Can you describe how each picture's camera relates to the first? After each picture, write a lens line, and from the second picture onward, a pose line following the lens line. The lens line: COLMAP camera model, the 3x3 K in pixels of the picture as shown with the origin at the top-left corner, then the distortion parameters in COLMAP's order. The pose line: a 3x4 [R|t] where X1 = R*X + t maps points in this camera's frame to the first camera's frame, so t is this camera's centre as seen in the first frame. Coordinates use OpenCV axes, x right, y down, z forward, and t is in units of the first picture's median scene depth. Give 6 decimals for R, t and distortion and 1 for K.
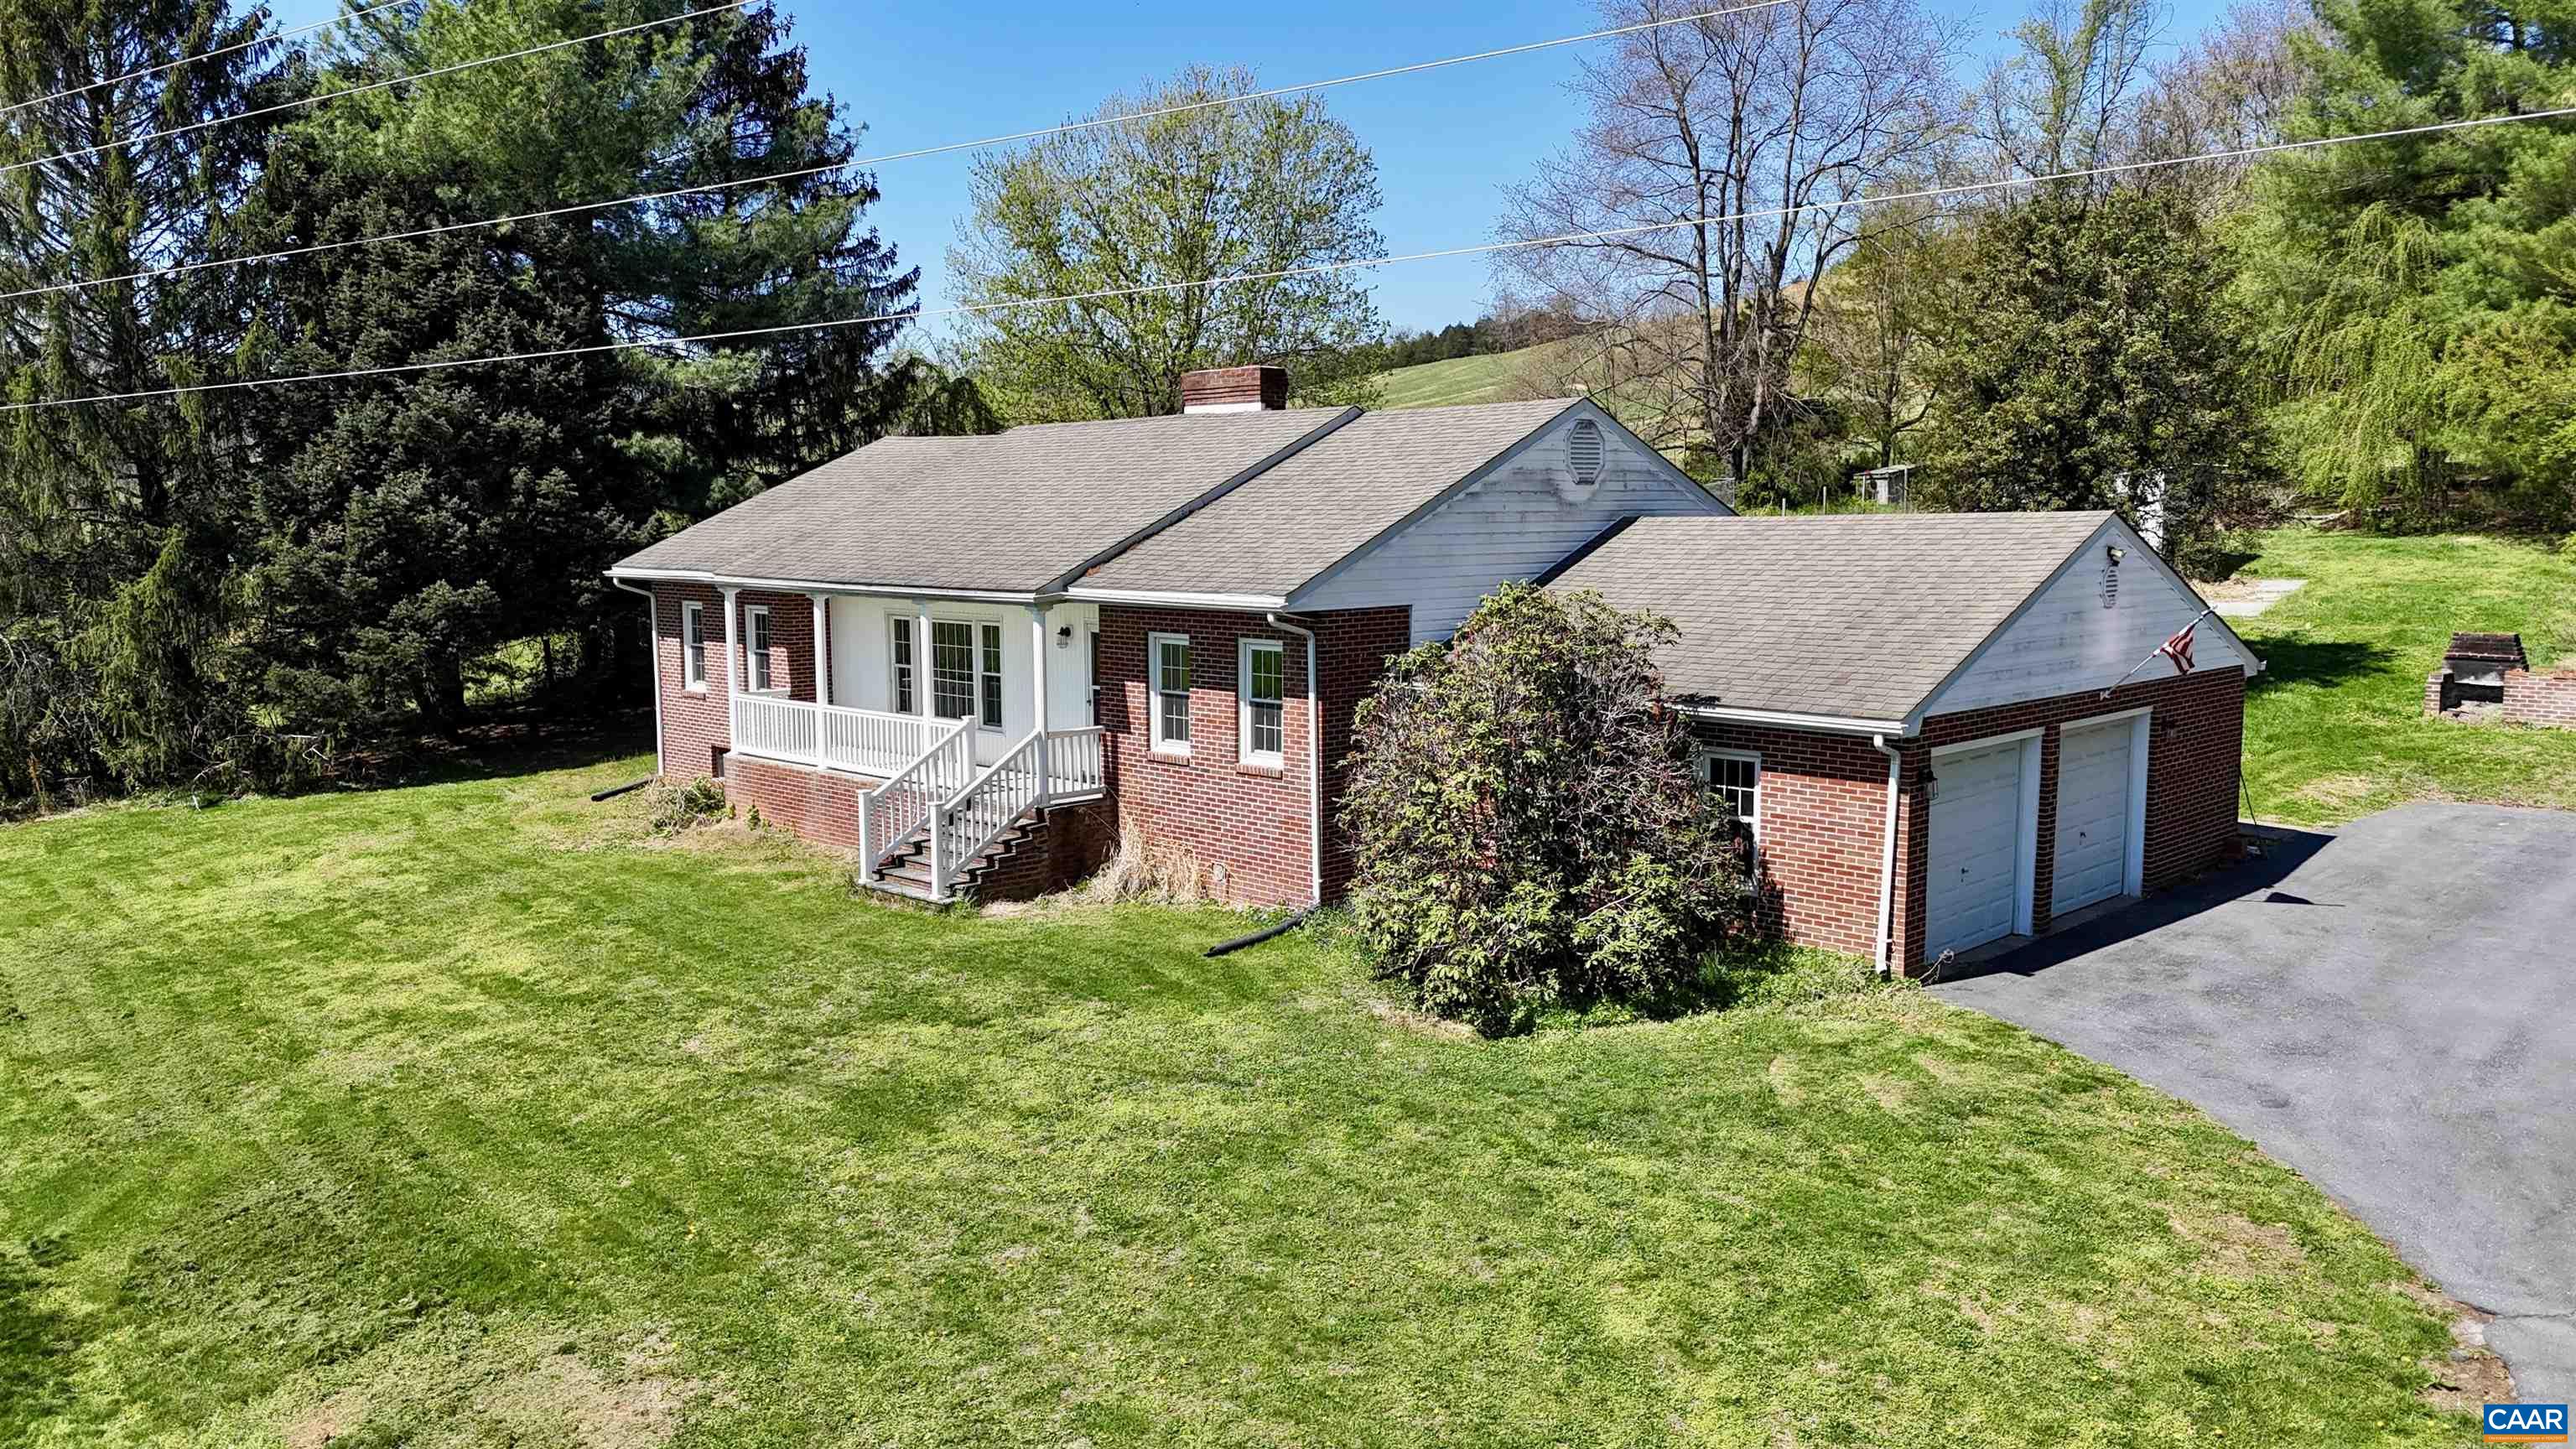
lens RADIAL K [[1898.4, 0, 1294.5], [0, 1898.4, 725.7], [0, 0, 1]] dist [0.079966, -0.081927]
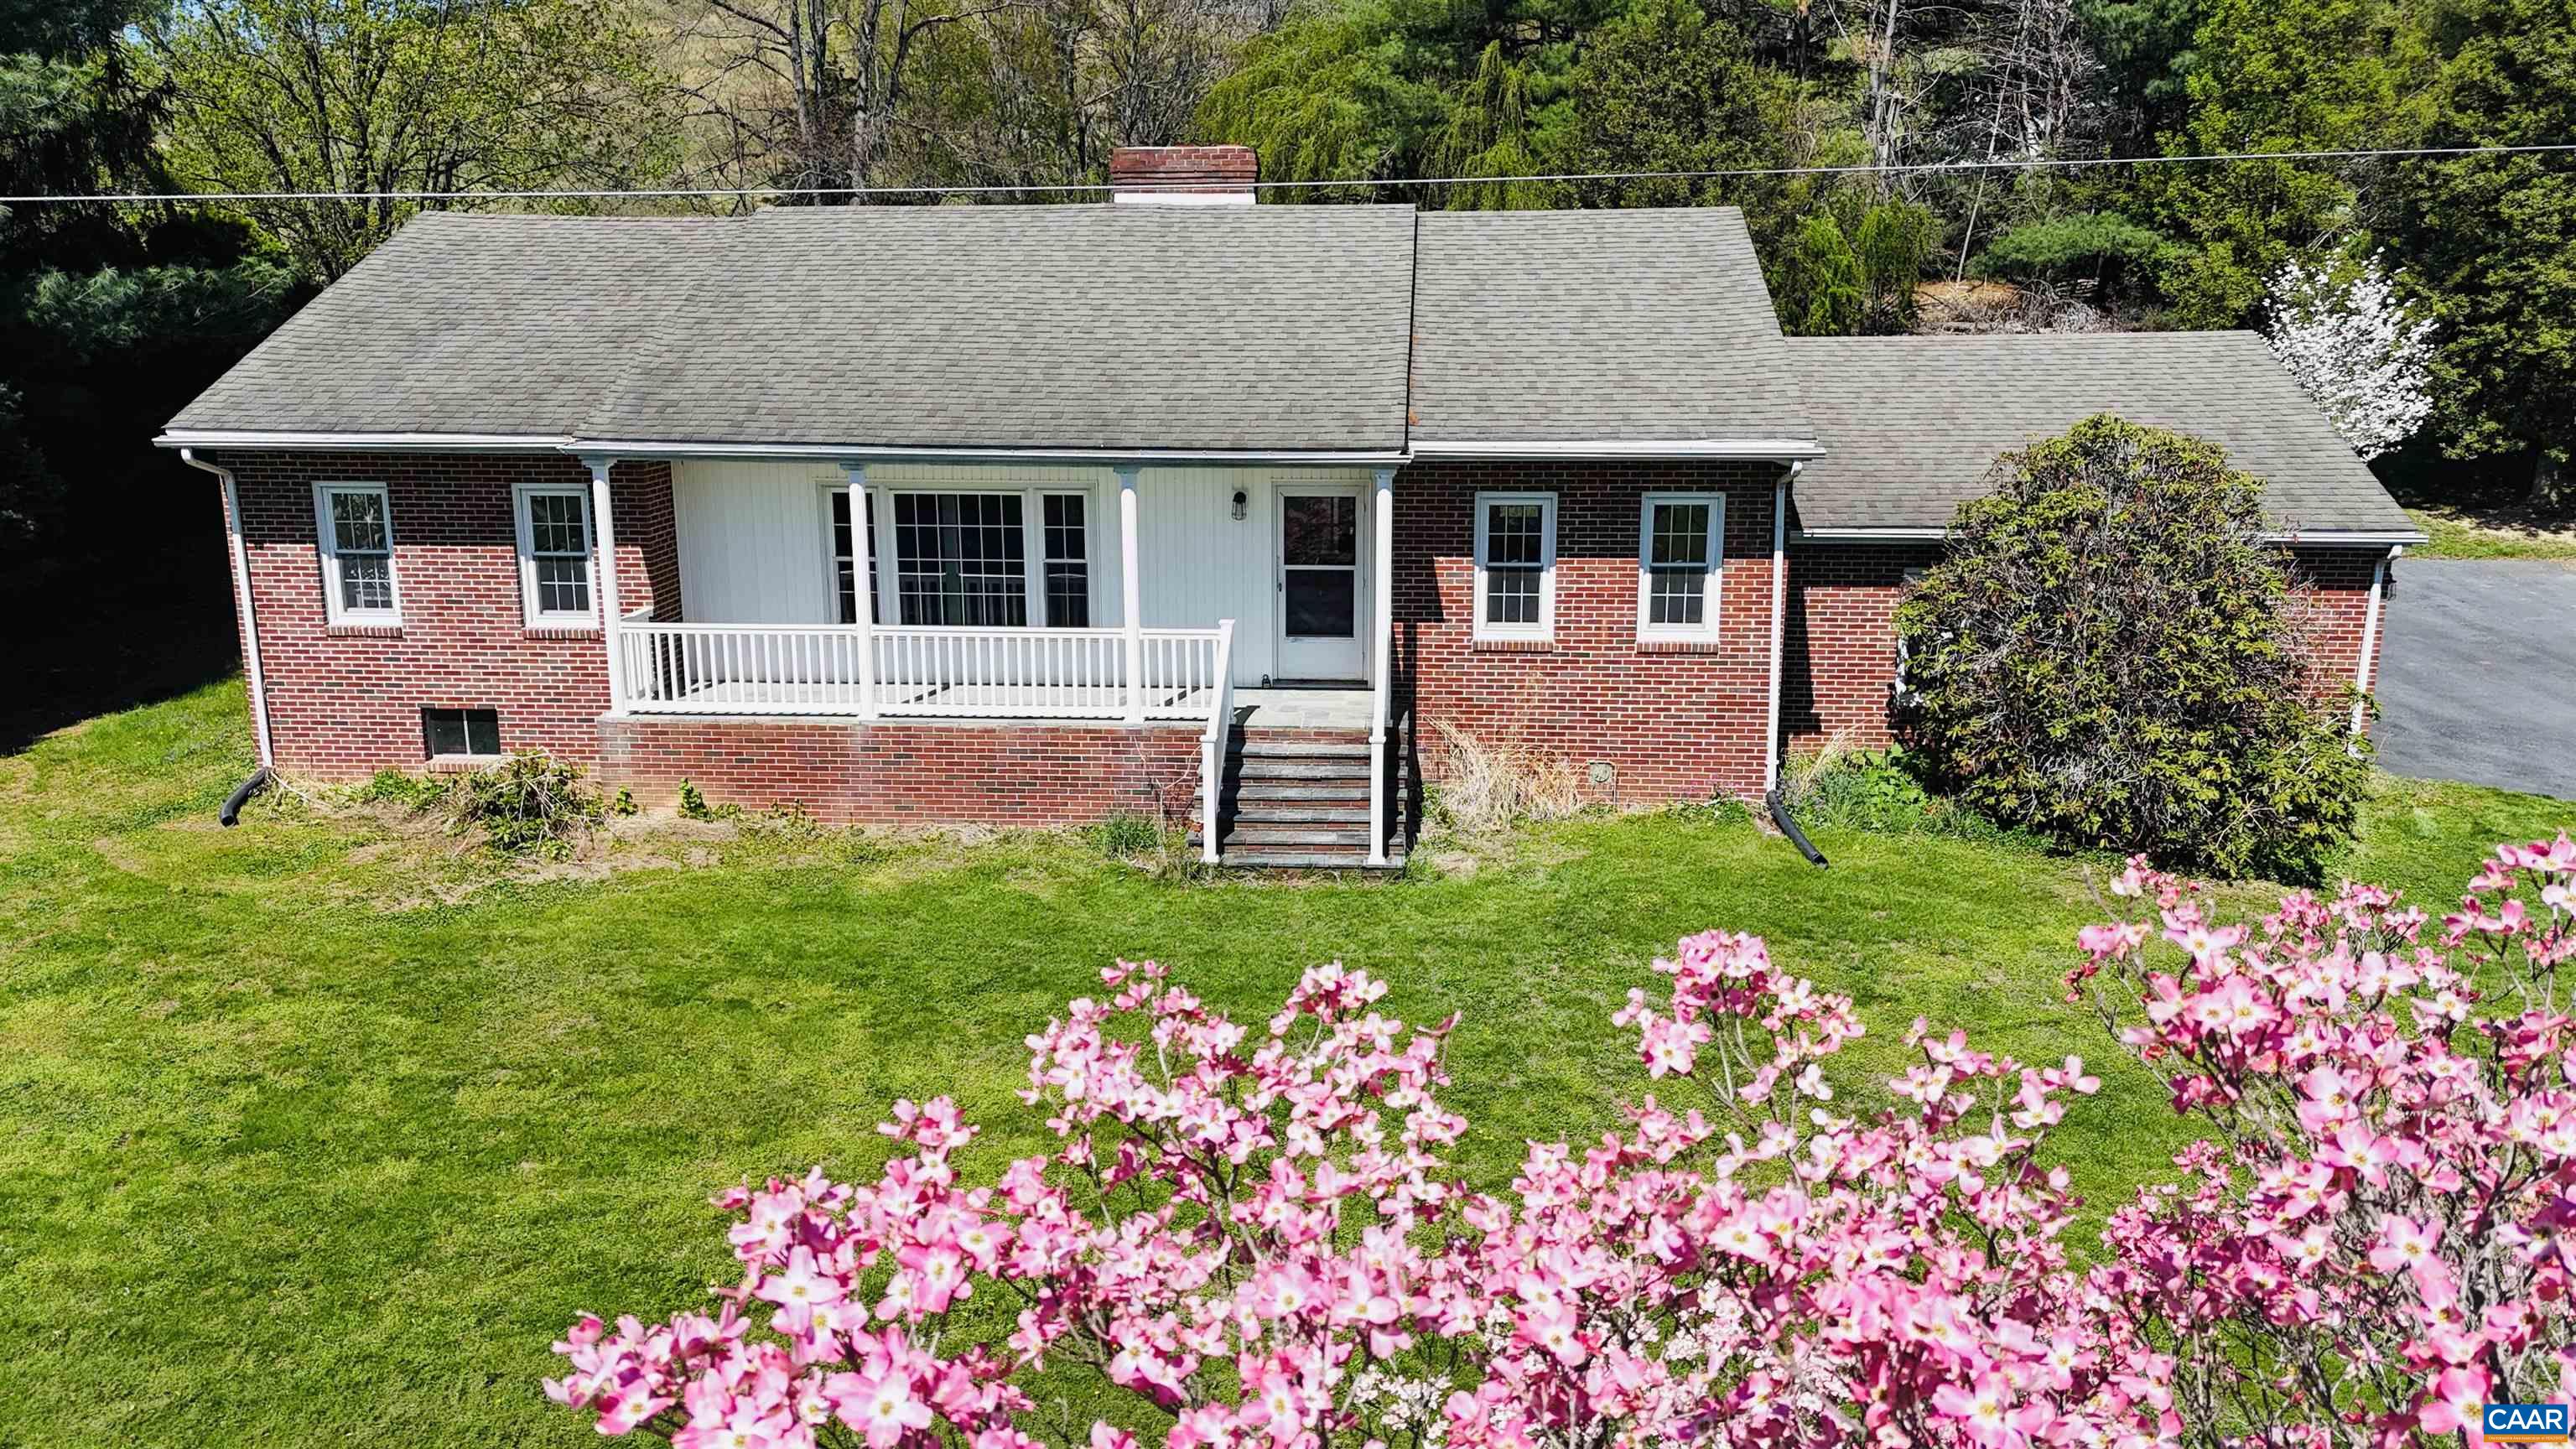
lens RADIAL K [[1898.4, 0, 1294.9], [0, 1898.4, 726.9], [0, 0, 1]] dist [0.079966, -0.081927]
pose [[0.750982, -0.141454, 0.644994, -0.575767], [0.071957, 0.988500, 0.133007, -0.054888], [-0.656390, -0.053474, 0.752524, 0.378815]]
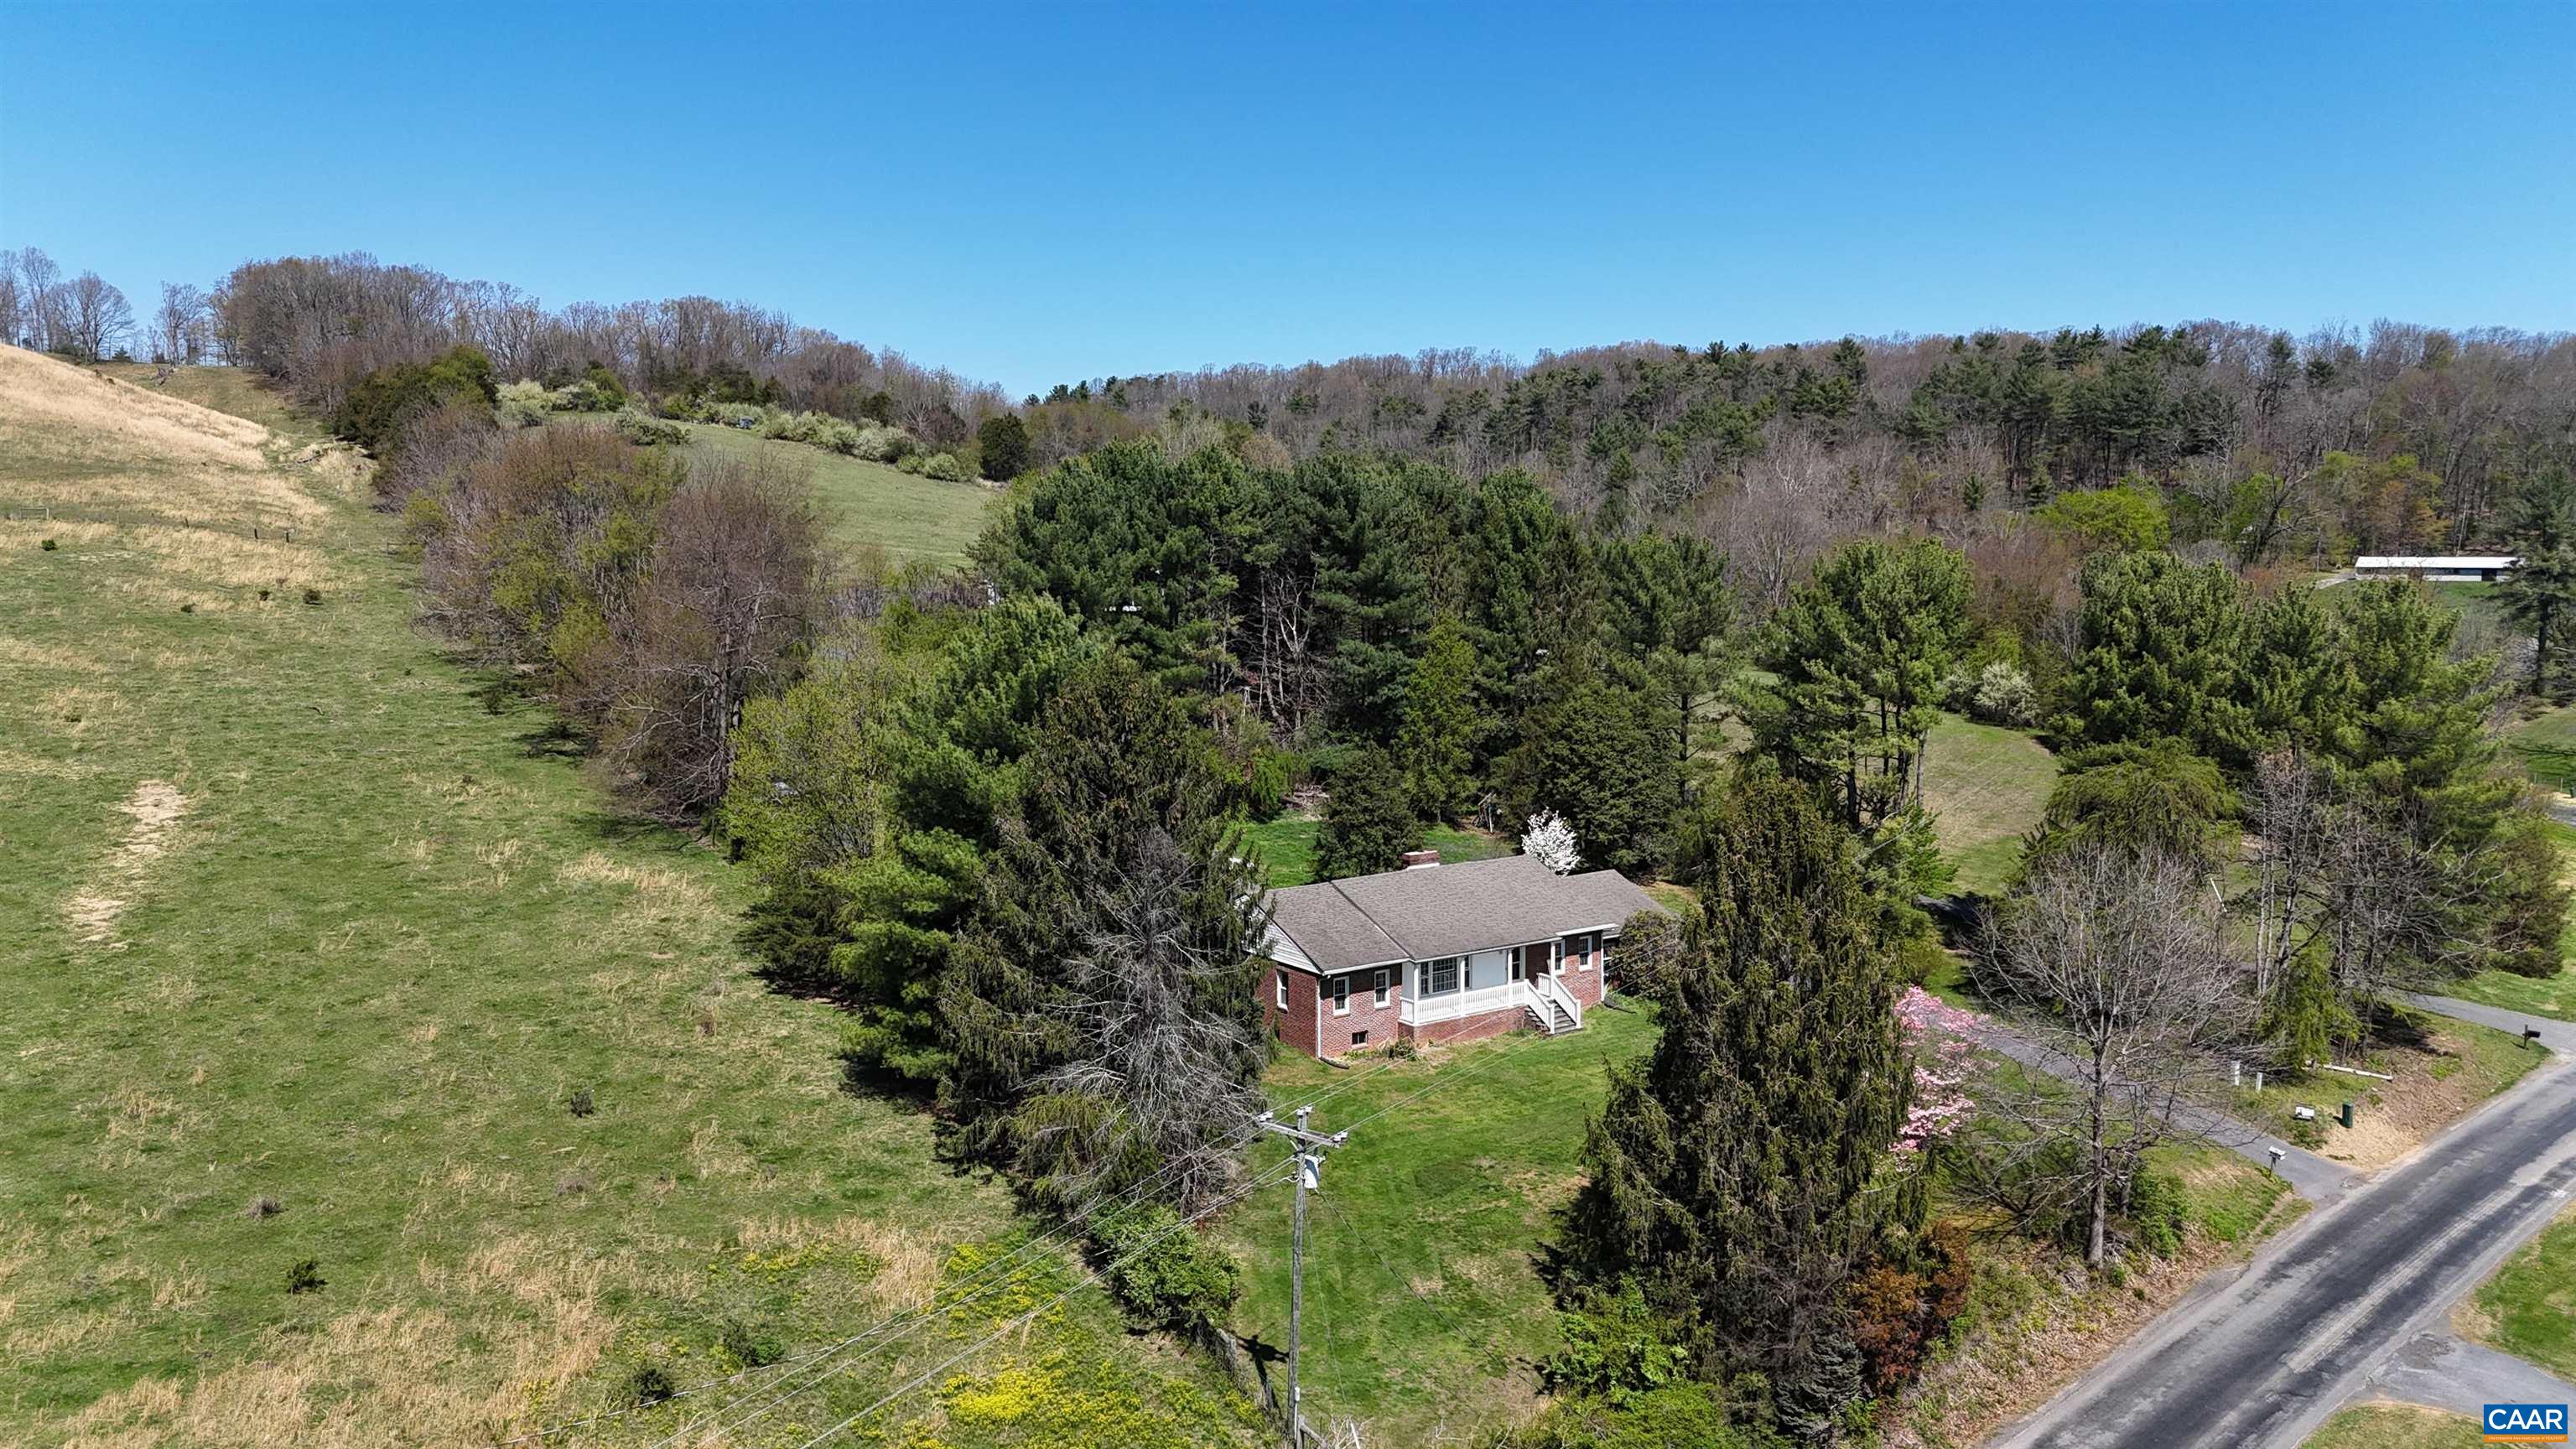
lens RADIAL K [[1898.4, 0, 1302.4], [0, 1898.4, 736.1], [0, 0, 1]] dist [0.079966, -0.081927]
pose [[0.148514, -0.095588, 0.984280, -3.064480], [0.109506, 0.990786, 0.079697, -0.650024], [-0.982829, 0.095949, 0.157613, 0.743720]]
